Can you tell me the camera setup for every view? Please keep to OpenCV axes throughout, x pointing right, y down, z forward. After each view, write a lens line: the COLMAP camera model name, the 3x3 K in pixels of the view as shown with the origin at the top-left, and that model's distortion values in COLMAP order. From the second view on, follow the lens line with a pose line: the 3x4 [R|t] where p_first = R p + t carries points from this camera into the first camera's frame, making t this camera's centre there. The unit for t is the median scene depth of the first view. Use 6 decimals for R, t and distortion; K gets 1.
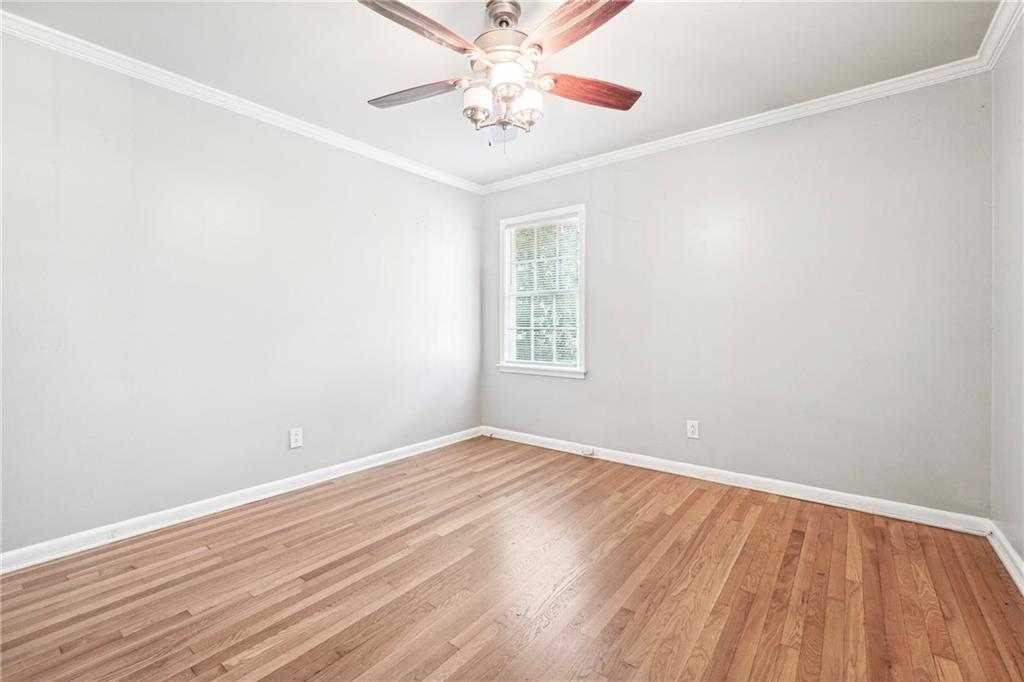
lens RADIAL K [[438.4, 0, 505.5], [0, 438.4, 334.9], [0, 0, 1]] dist [0.000770, 0.000191]
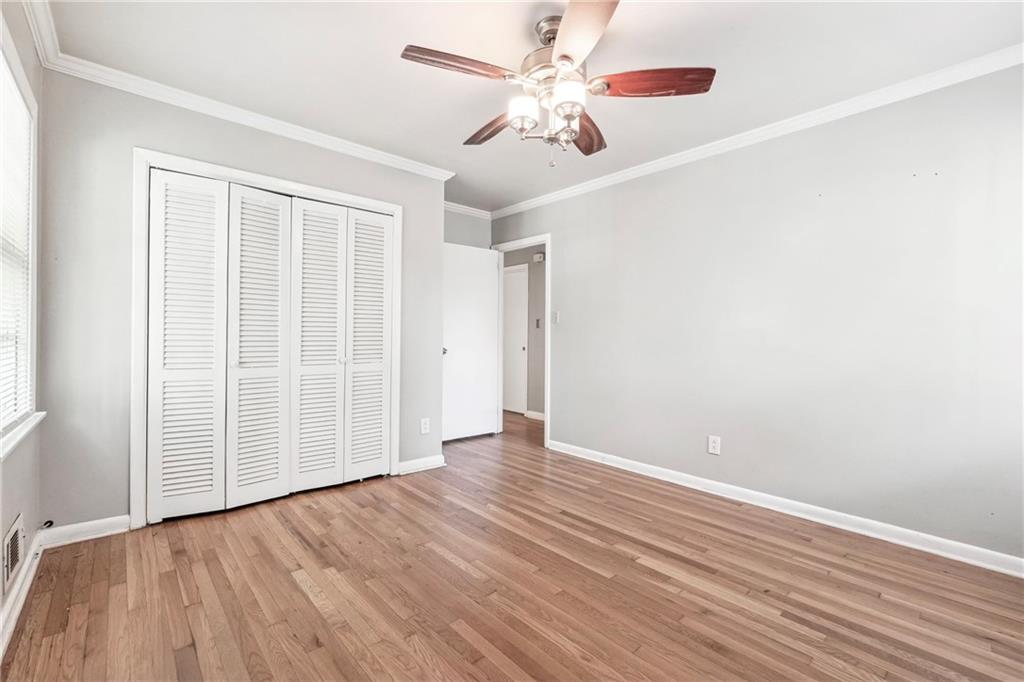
lens RADIAL K [[438.4, 0, 505.5], [0, 438.4, 334.9], [0, 0, 1]] dist [0.000770, 0.000191]
pose [[-0.181403, -0.008929, -0.983368, 0.730115], [-0.024671, 0.999685, -0.004526, -0.015602], [0.983099, 0.023440, -0.181566, 0.766467]]
